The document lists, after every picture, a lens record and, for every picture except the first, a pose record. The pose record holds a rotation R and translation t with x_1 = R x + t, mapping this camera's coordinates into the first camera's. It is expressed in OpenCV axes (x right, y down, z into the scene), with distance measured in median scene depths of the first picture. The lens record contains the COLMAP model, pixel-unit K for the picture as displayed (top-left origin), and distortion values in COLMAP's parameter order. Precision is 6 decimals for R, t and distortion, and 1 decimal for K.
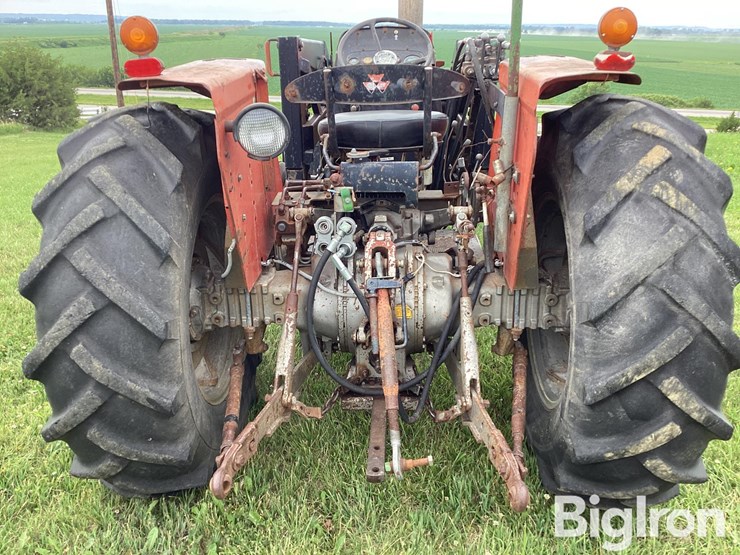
lens RADIAL K [[672.2, 0, 371.6], [0, 672.2, 276.9], [0, 0, 1]] dist [0.100053, -0.199927]
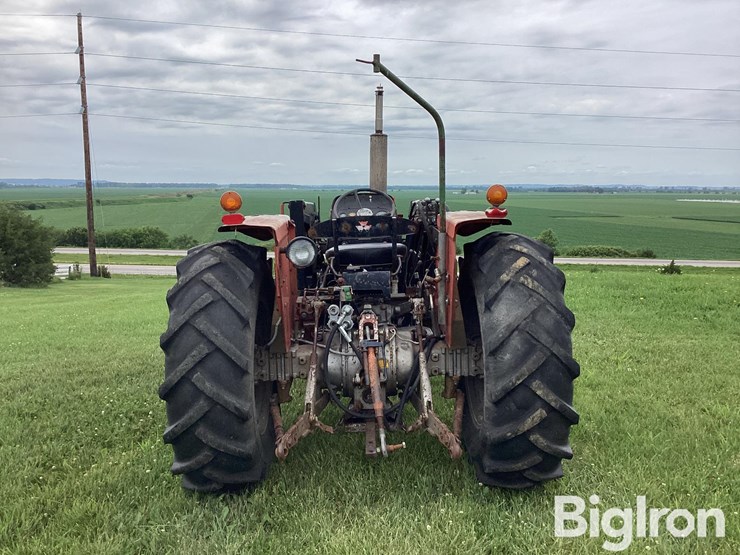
lens RADIAL K [[672.2, 0, 371.6], [0, 672.2, 276.9], [0, 0, 1]] dist [0.100053, -0.199927]
pose [[0.998348, -0.015965, 0.055187, -0.068719], [0.027728, 0.975219, -0.219497, 0.209165], [-0.050315, 0.220665, 0.974051, -0.619478]]
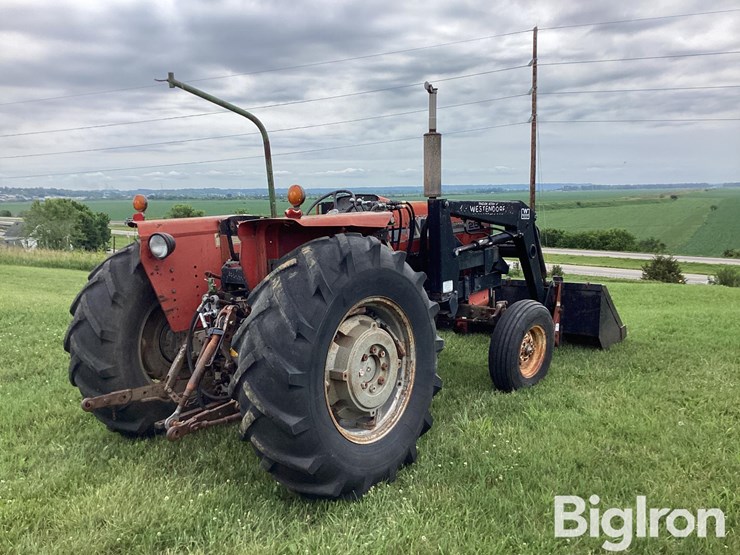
lens RADIAL K [[672.2, 0, 371.6], [0, 672.2, 276.9], [0, 0, 1]] dist [0.100053, -0.199927]
pose [[0.813314, 0.046367, -0.579974, 1.387406], [-0.176687, 0.969427, -0.170271, 0.100760], [0.554348, 0.240958, 0.796641, -0.236101]]
